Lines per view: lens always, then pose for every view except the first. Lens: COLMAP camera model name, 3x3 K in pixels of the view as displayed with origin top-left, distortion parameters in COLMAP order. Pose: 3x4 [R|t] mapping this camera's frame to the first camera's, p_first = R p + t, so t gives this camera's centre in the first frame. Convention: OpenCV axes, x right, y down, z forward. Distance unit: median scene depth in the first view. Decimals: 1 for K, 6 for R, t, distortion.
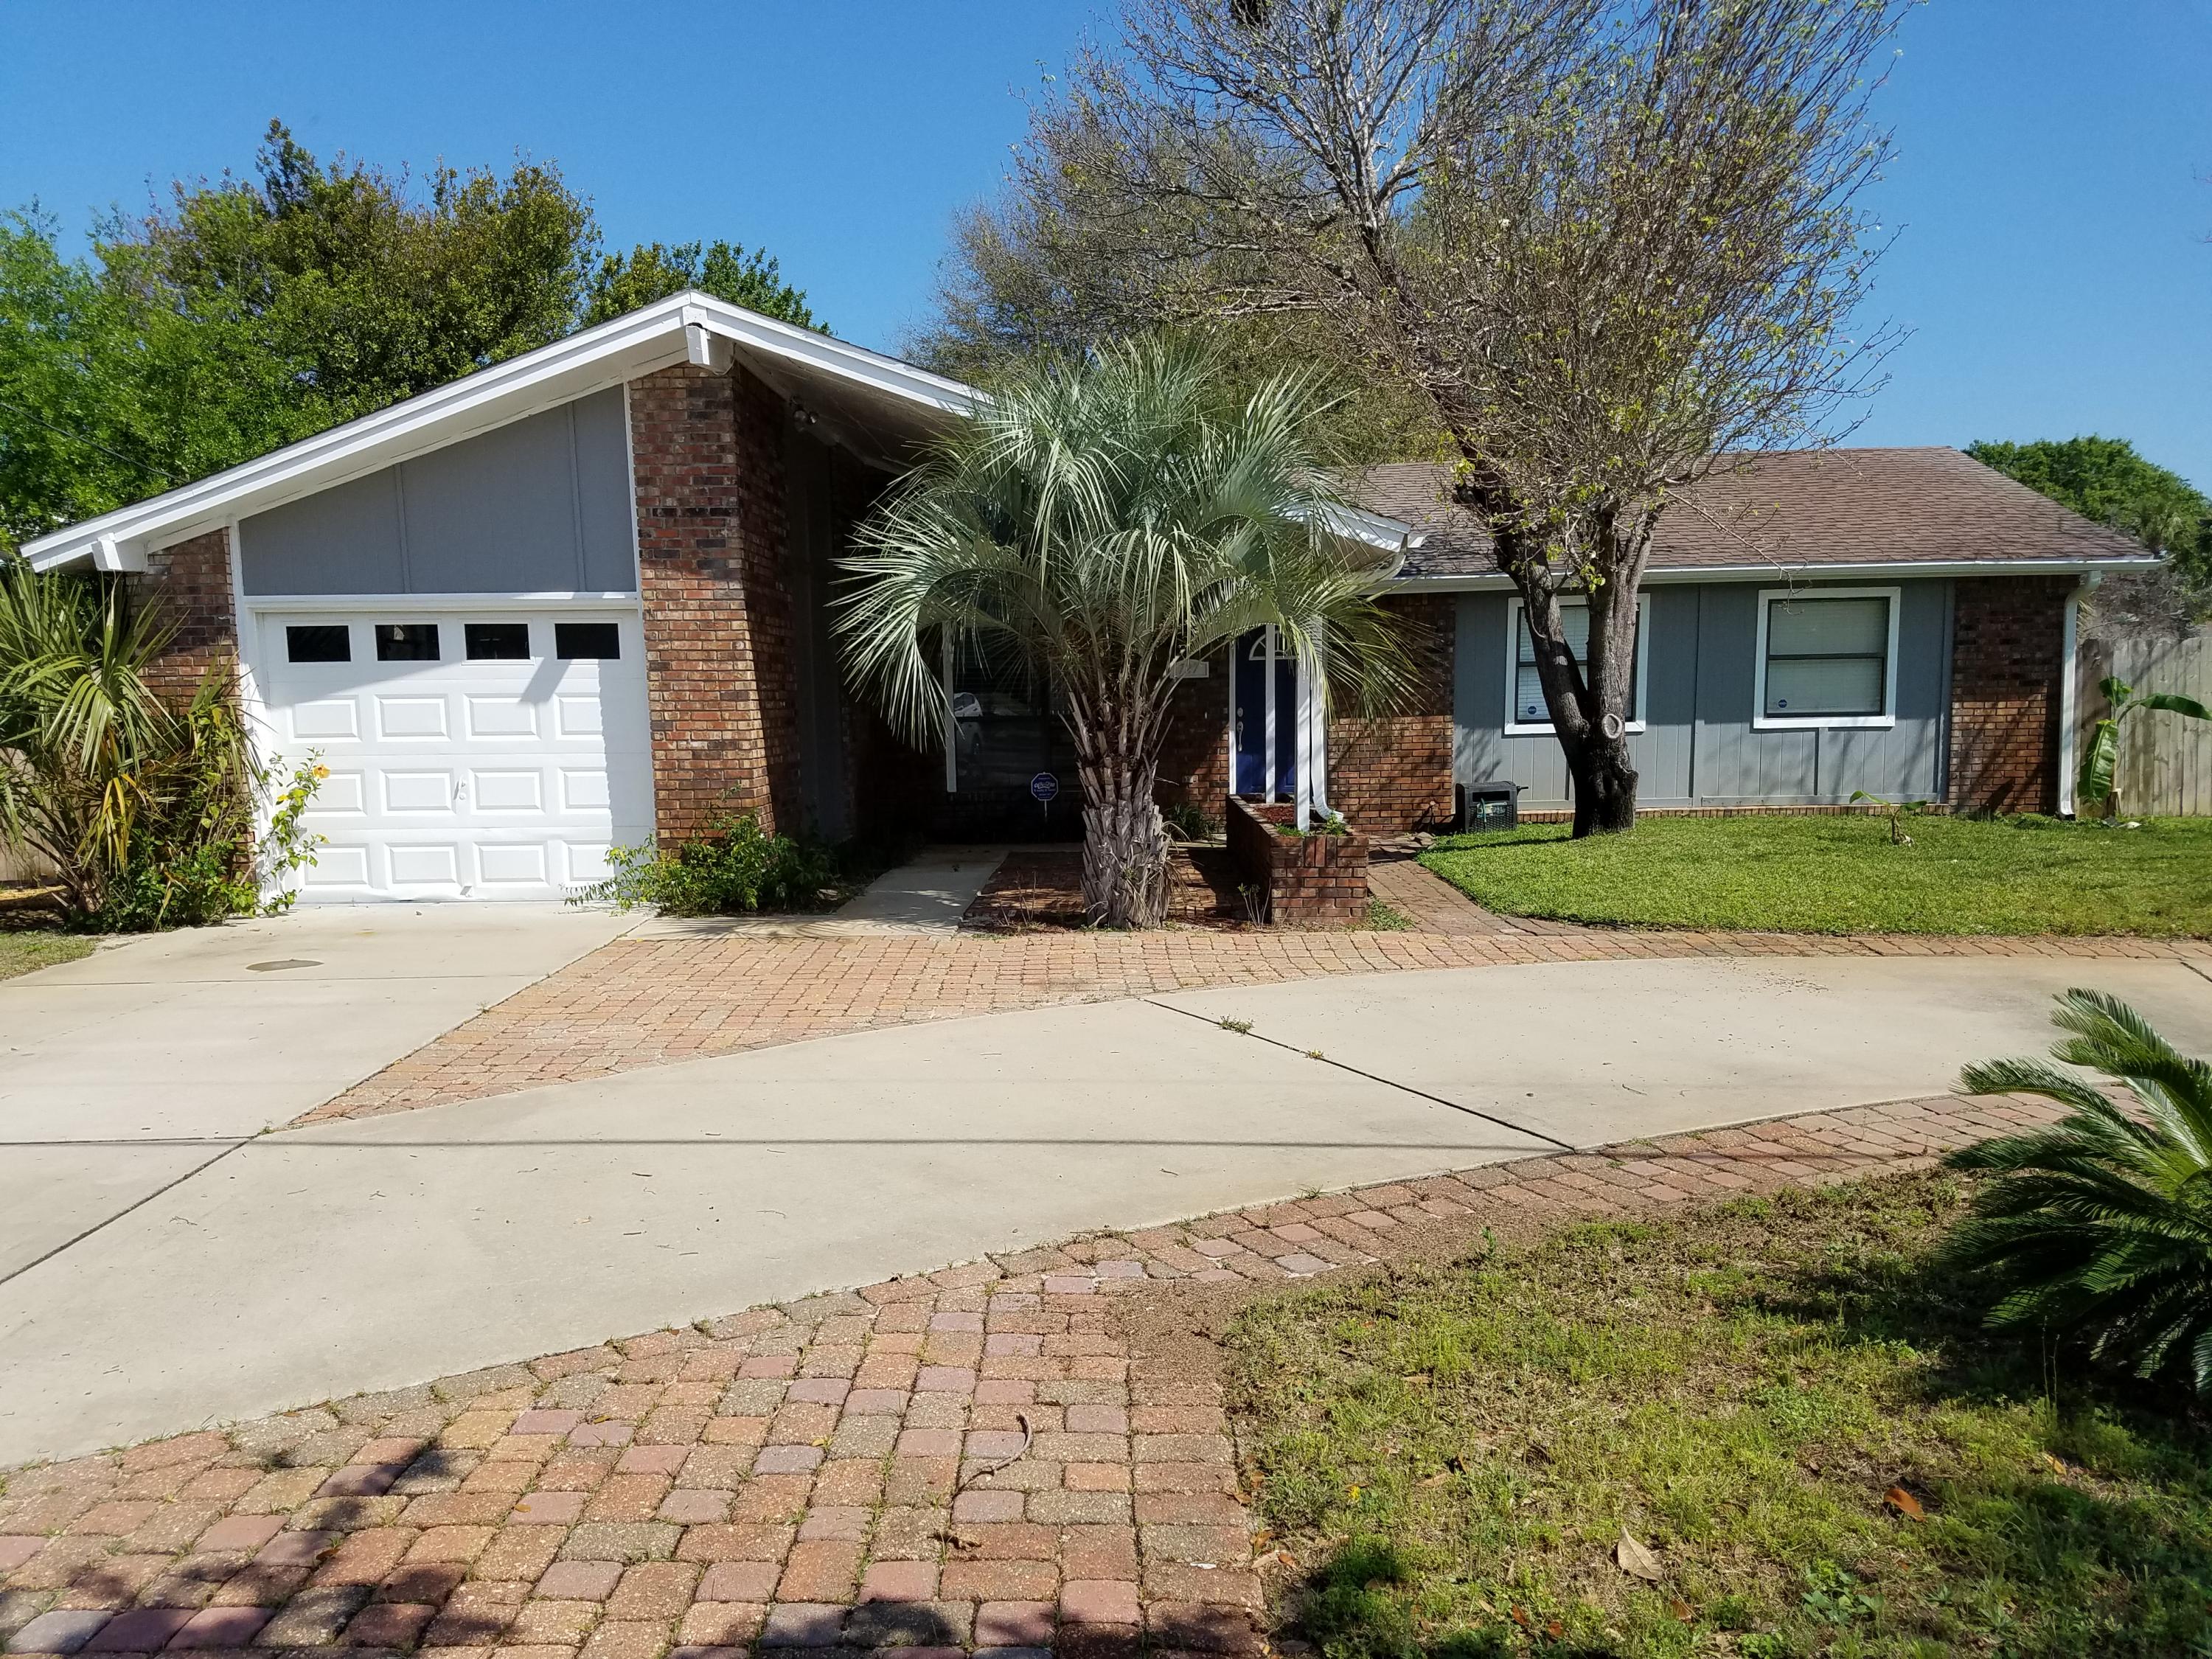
lens RADIAL K [[1688.6, 0, 1106.0], [0, 1688.6, 829.5], [0, 0, 1]] dist [0.219458, -0.382195]
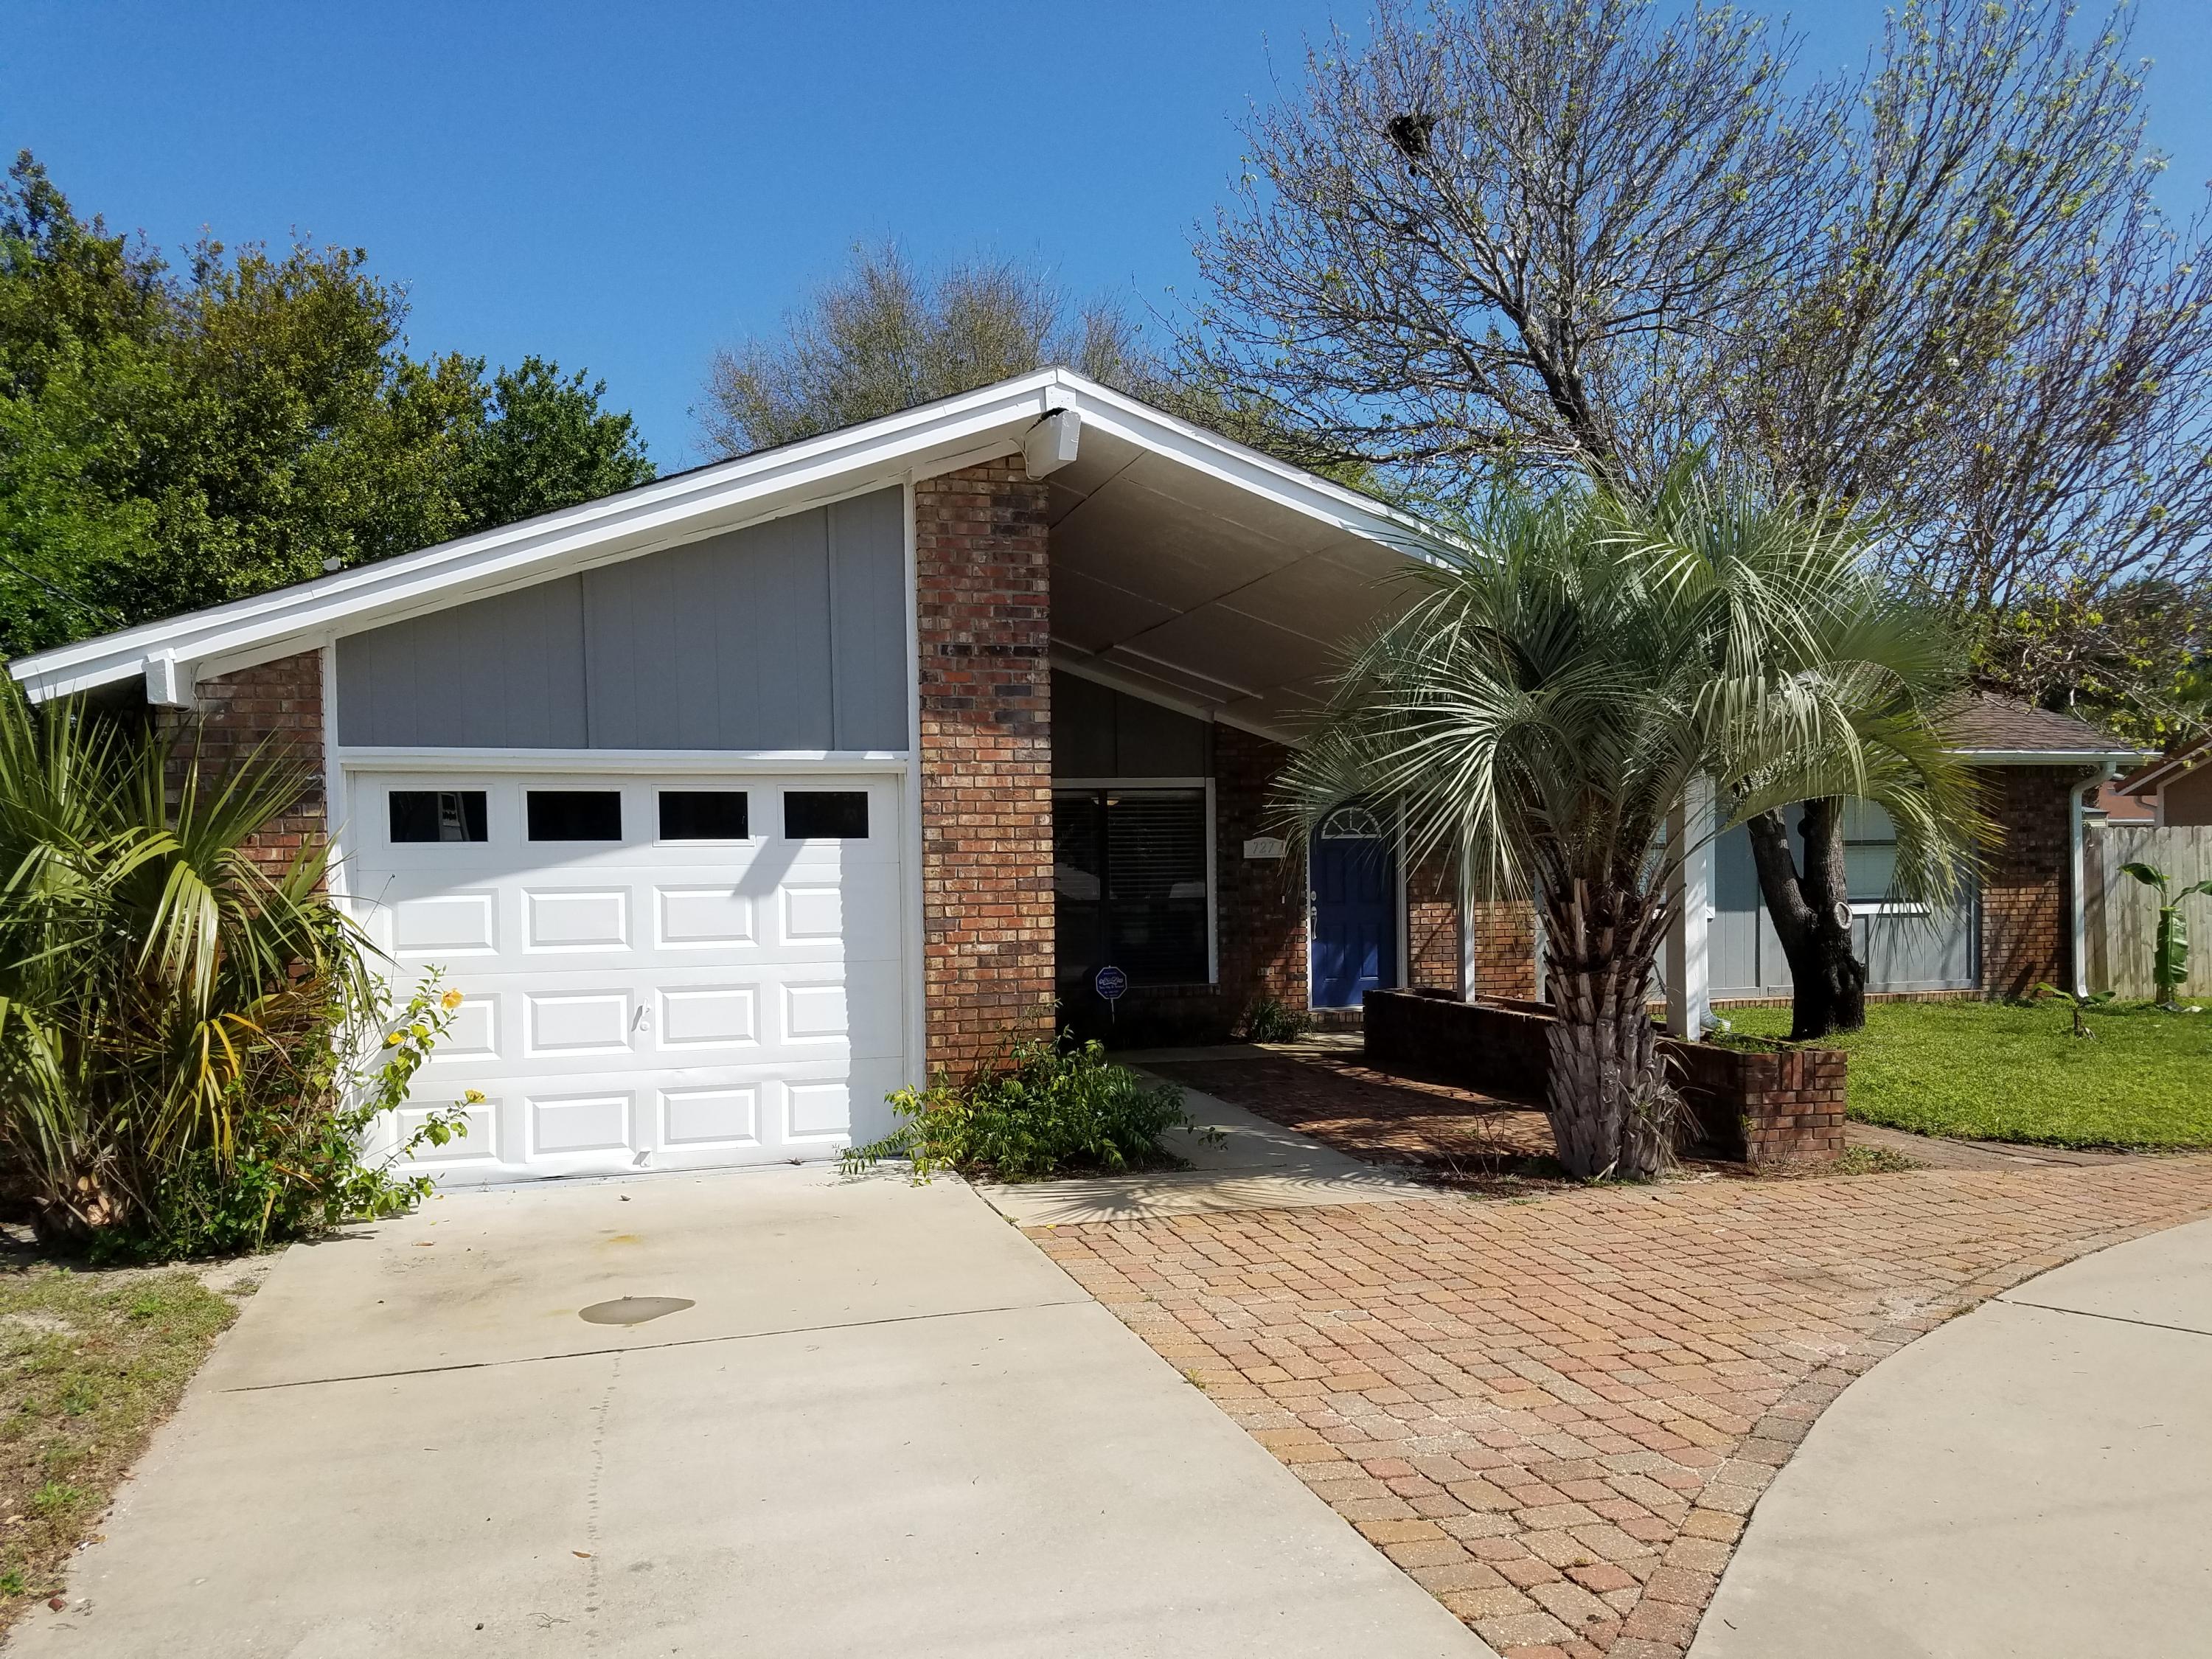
lens RADIAL K [[1645.2, 0, 1107.3], [0, 1645.2, 853.5], [0, 0, 1]] dist [0.228944, -0.285978]
pose [[0.959808, 0.002065, 0.280650, -0.391629], [0.023716, 0.995800, -0.088434, -0.025087], [-0.279654, 0.091535, 0.955727, 0.270661]]
